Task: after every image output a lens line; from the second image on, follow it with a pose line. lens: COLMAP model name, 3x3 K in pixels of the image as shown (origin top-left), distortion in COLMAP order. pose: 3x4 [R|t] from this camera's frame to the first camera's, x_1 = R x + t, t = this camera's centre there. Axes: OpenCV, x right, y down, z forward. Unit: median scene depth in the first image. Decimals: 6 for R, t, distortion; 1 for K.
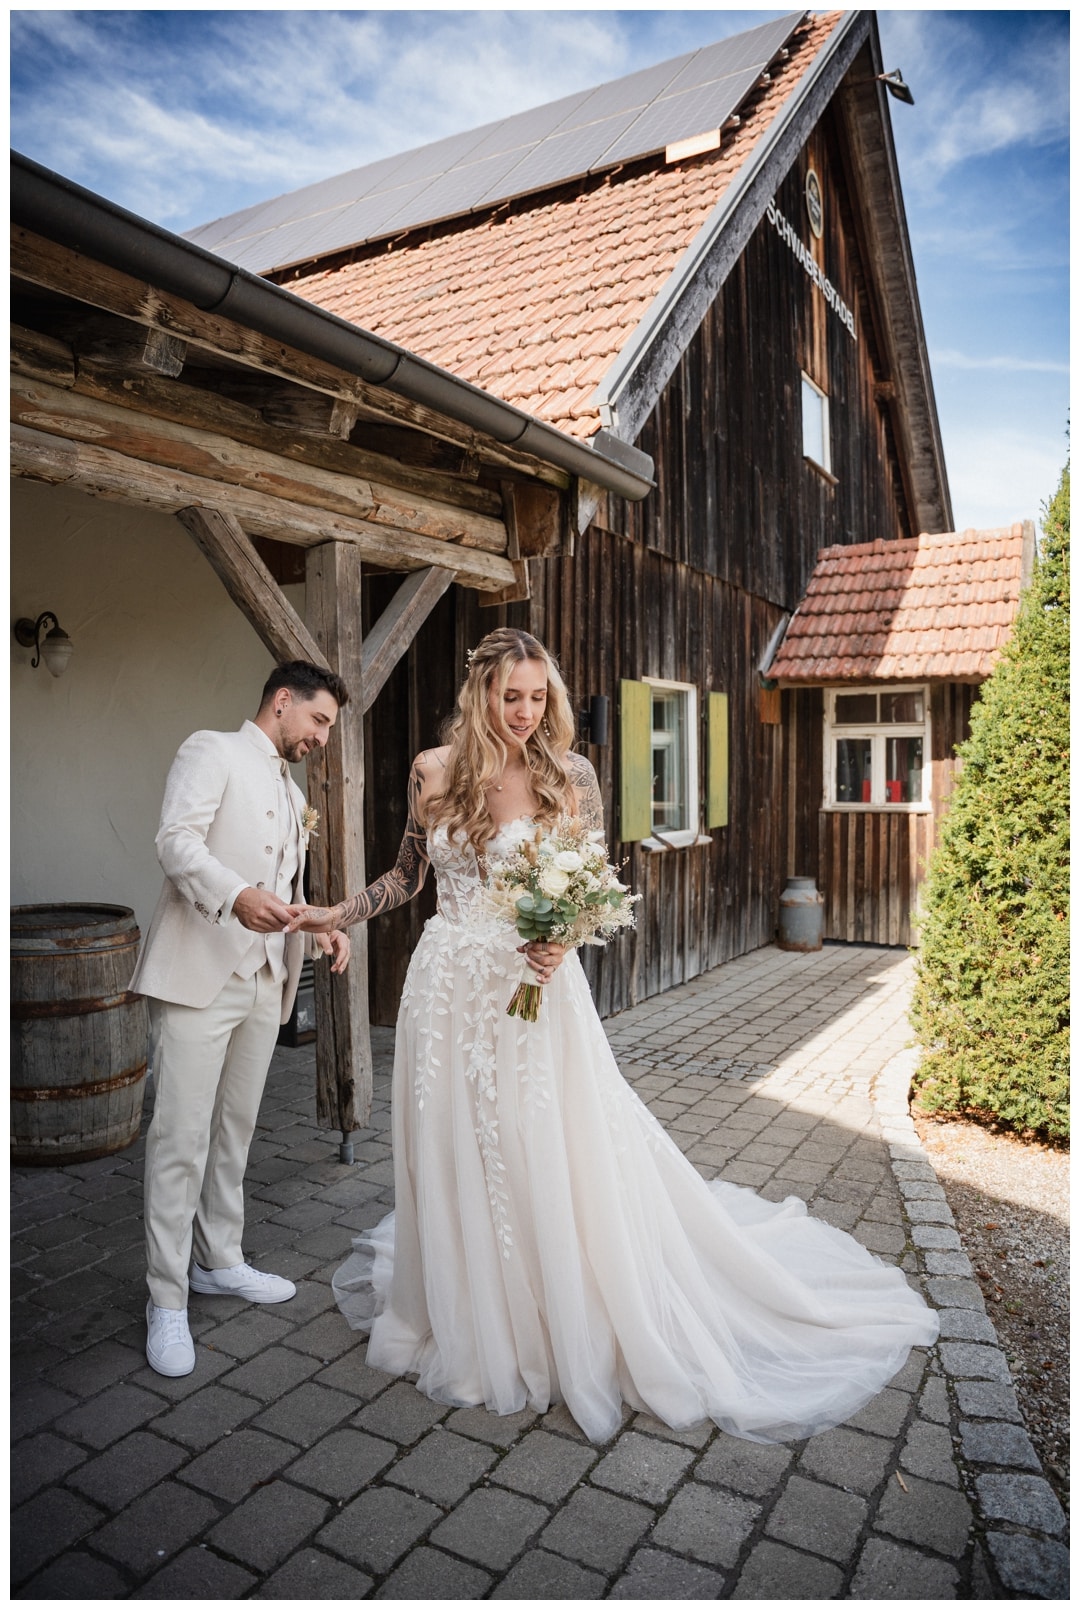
lens RADIAL K [[1116.1, 0, 540.0], [0, 1116.1, 814.6], [0, 0, 1]] dist [-0.128977, 0.005413]
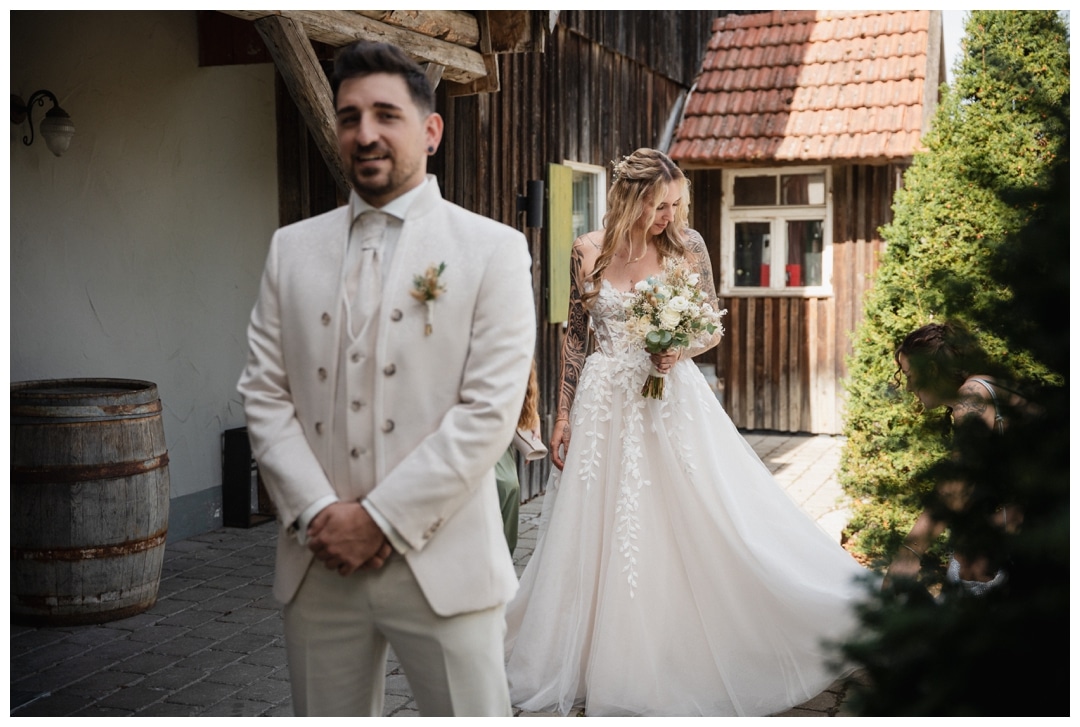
lens RADIAL K [[1420.7, 0, 539.5], [0, 1420.7, 363.3], [0, 0, 1]] dist [0.084770, 0.000000]
pose [[0.984720, -0.013363, 0.173630, -0.218537], [0.007791, 0.999434, 0.032734, 0.024364], [-0.173969, -0.030881, 0.984267, -0.378278]]
